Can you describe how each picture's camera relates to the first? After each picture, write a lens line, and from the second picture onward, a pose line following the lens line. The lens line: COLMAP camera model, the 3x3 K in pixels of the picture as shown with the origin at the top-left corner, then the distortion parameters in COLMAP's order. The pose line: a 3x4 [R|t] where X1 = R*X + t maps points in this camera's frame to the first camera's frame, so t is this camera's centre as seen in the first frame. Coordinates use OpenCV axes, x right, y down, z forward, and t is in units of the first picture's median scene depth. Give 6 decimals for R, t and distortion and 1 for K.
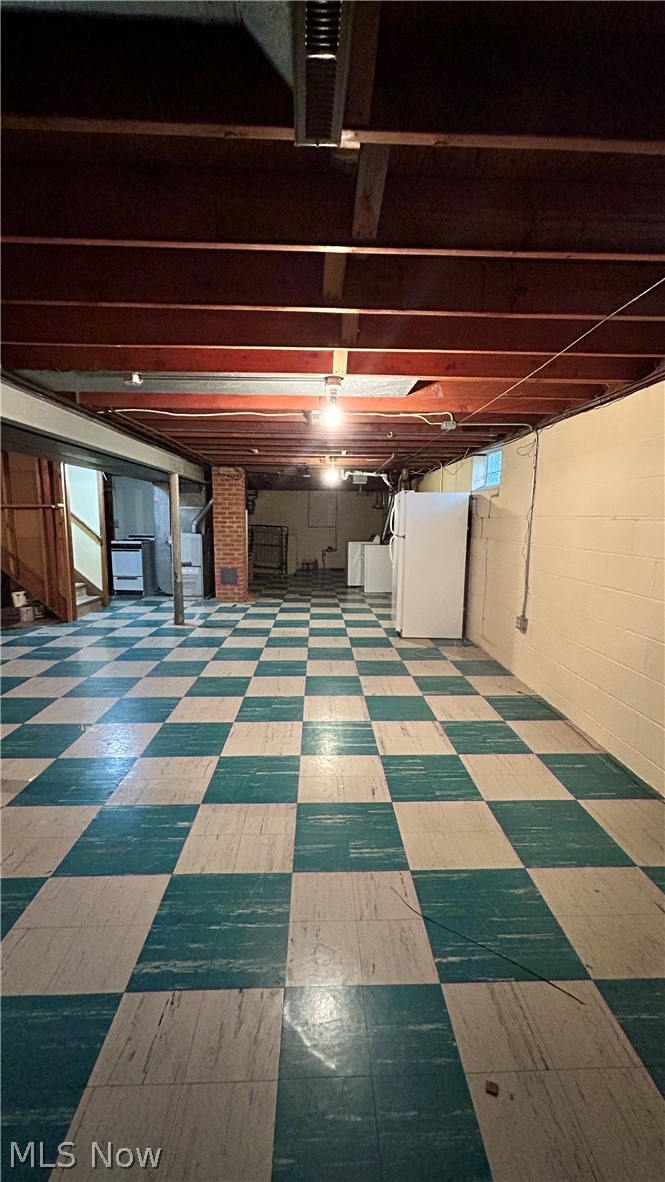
lens RADIAL K [[474.9, 0, 332.8], [0, 474.9, 589.5], [0, 0, 1]] dist [-0.003215, 0.000052]
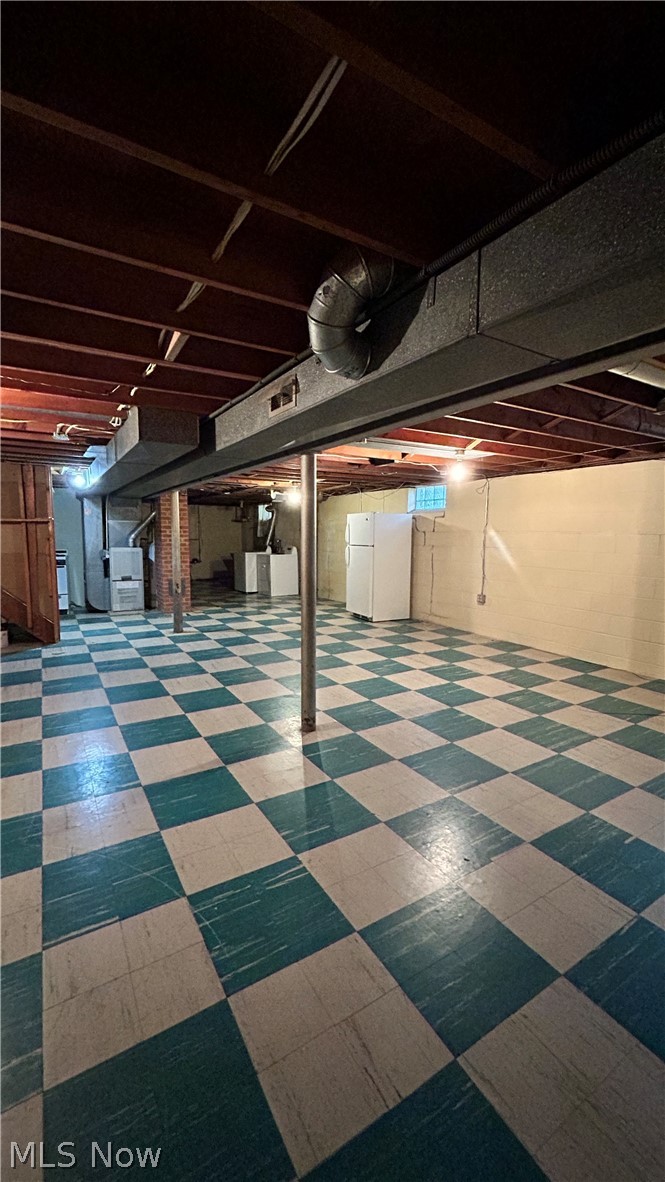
lens RADIAL K [[474.9, 0, 334.9], [0, 474.9, 588.0], [0, 0, 1]] dist [-0.003215, 0.000052]
pose [[0.870742, -0.059549, 0.488122, -0.529697], [0.072672, 0.997324, -0.007967, 0.008252], [-0.486341, 0.042410, 0.872739, -0.097421]]
